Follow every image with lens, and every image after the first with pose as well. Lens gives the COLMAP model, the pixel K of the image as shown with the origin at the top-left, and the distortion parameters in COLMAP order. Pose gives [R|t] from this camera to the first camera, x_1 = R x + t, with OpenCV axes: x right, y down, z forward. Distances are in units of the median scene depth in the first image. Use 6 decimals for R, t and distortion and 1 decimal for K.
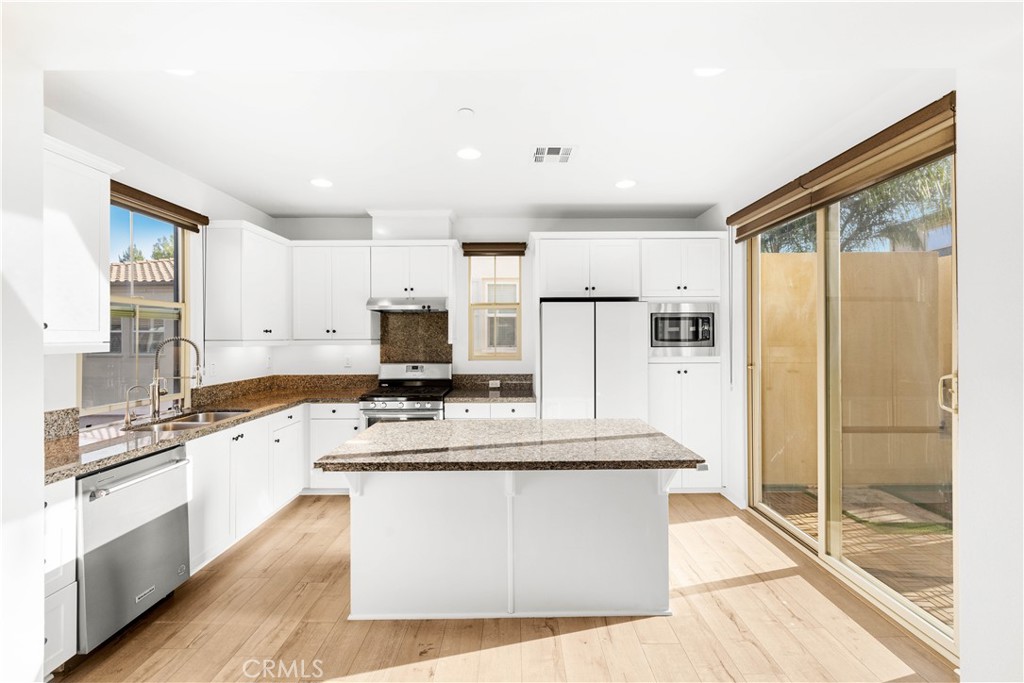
lens RADIAL K [[430.8, 0, 514.8], [0, 430.8, 337.0], [0, 0, 1]] dist [0.002573, 0.000431]
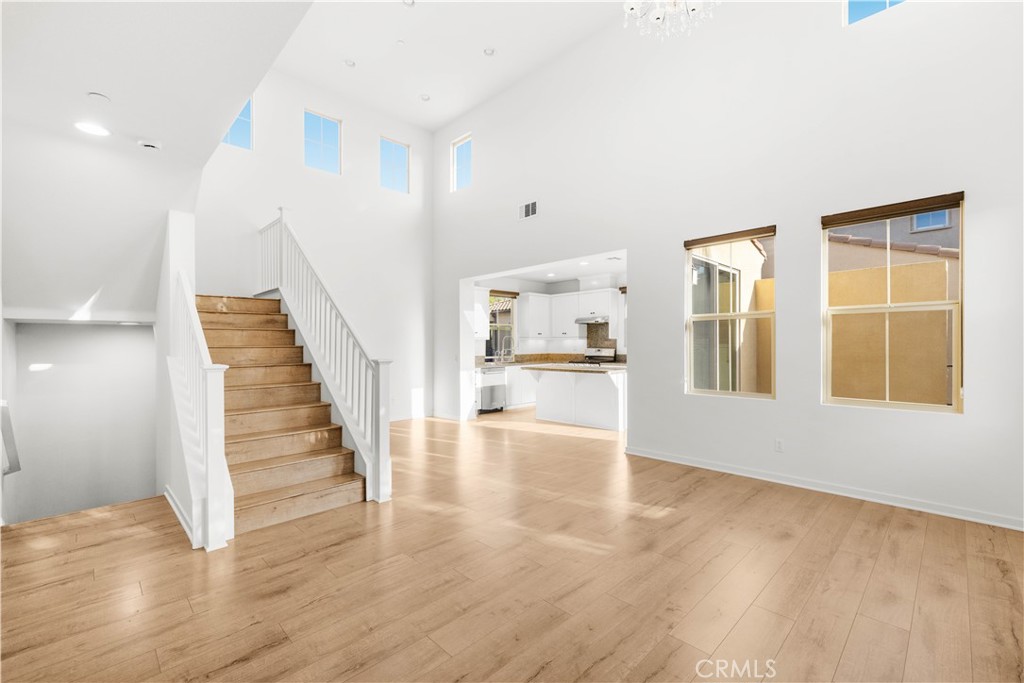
lens RADIAL K [[440.2, 0, 511.8], [0, 440.2, 339.5], [0, 0, 1]] dist [0.001182, 0.000170]
pose [[0.697176, -0.007716, -0.716858, 1.123788], [0.006048, 0.999970, -0.004881, 0.030993], [0.716874, -0.000933, 0.697202, -0.880387]]
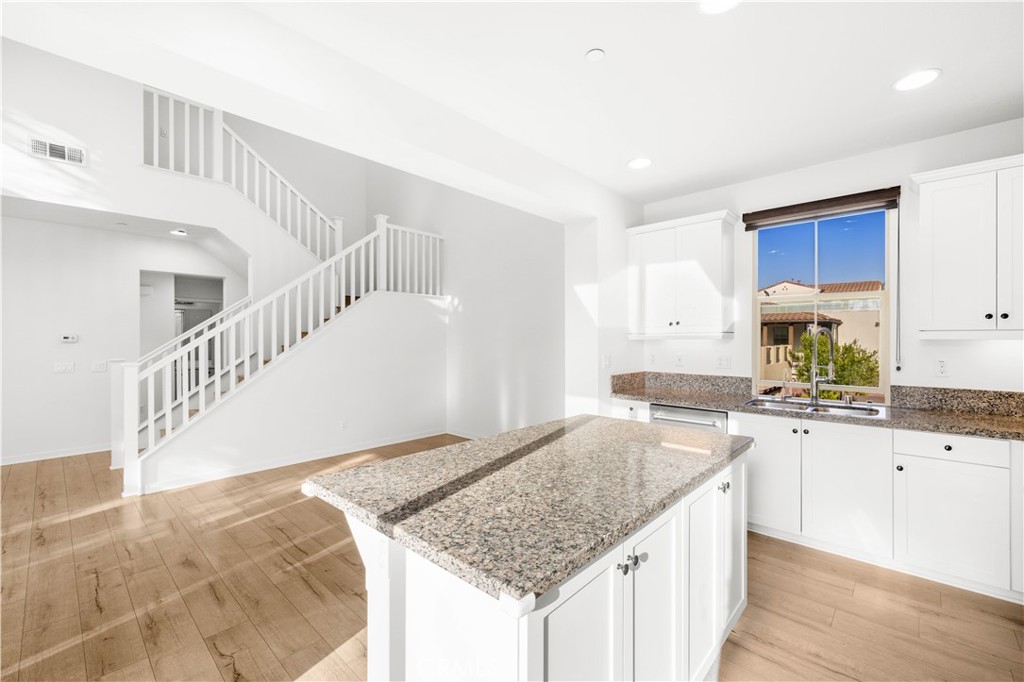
lens RADIAL K [[430.8, 0, 514.8], [0, 430.8, 336.5], [0, 0, 1]] dist [0.002573, 0.000431]
pose [[-0.682987, -0.005736, -0.730408, 0.350505], [0.005908, 0.999893, -0.013377, 0.025855], [0.730407, -0.013451, -0.682880, 0.909496]]
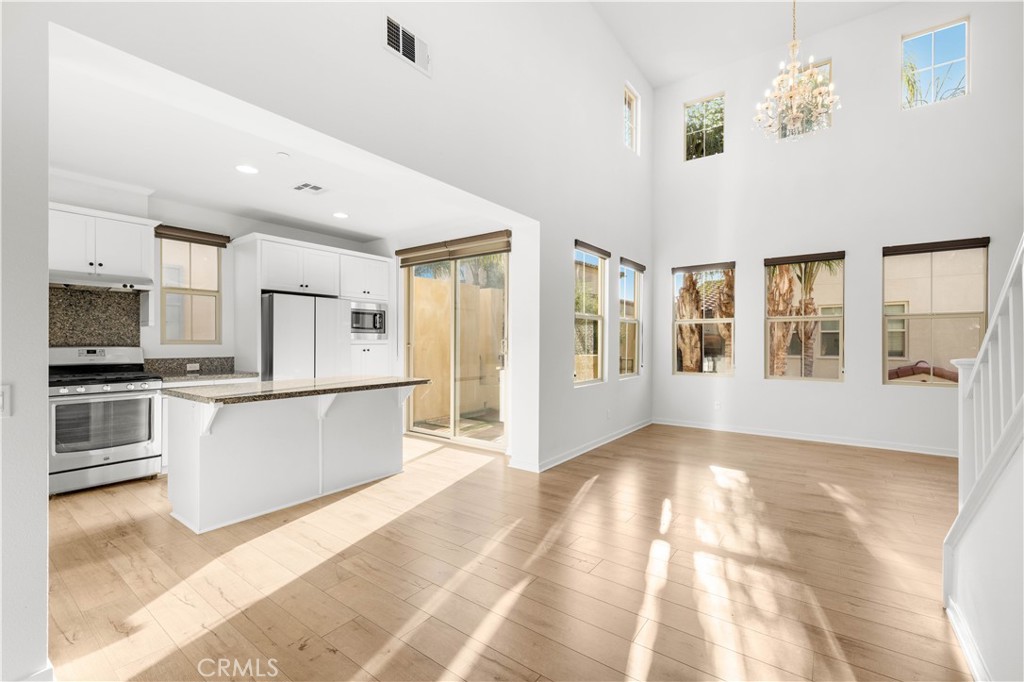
lens RADIAL K [[428.7, 0, 519.5], [0, 428.7, 343.7], [0, 0, 1]] dist [0.001946, 0.000362]
pose [[0.590284, 0.001341, 0.807194, -0.479139], [-0.006058, 0.999978, 0.002769, 0.052248], [-0.807173, -0.006524, 0.590279, -0.276086]]
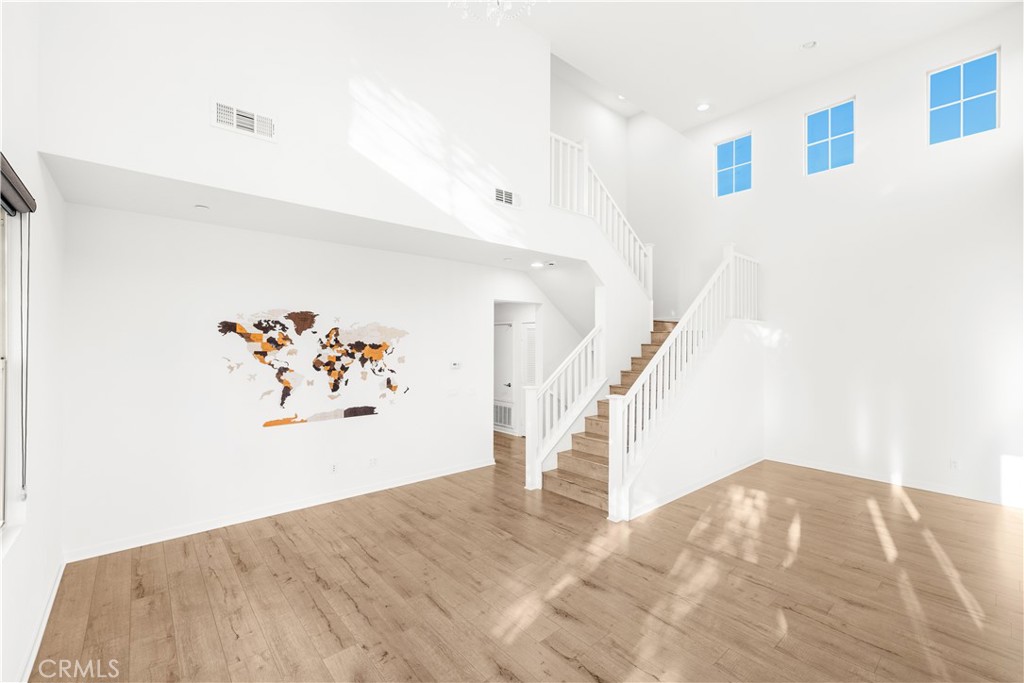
lens RADIAL K [[430.8, 0, 514.8], [0, 430.8, 337.0], [0, 0, 1]] dist [0.002573, 0.000431]
pose [[-0.756089, -0.008996, -0.654408, 1.121981], [-0.003614, 0.999948, -0.009570, -0.065484], [0.654459, -0.004870, -0.756081, 0.228938]]
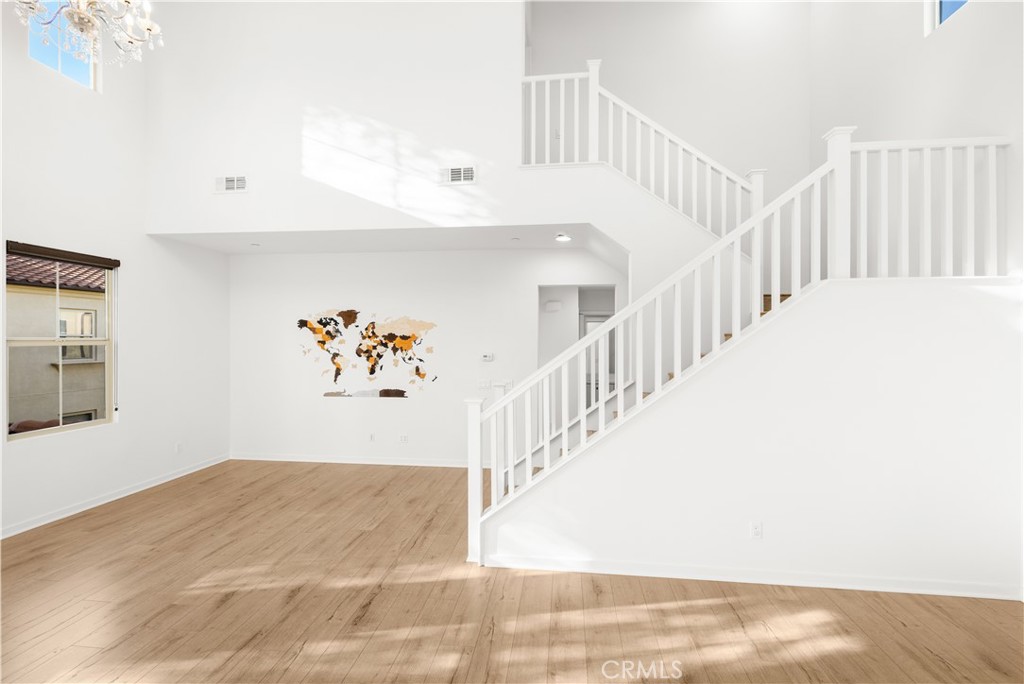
lens RADIAL K [[430.8, 0, 514.8], [0, 430.8, 337.5], [0, 0, 1]] dist [0.002573, 0.000431]
pose [[-0.994097, 0.000160, 0.108495, 0.073225], [-0.000197, 0.999995, -0.003282, -0.044055], [-0.108495, -0.003284, -0.994092, 0.393397]]
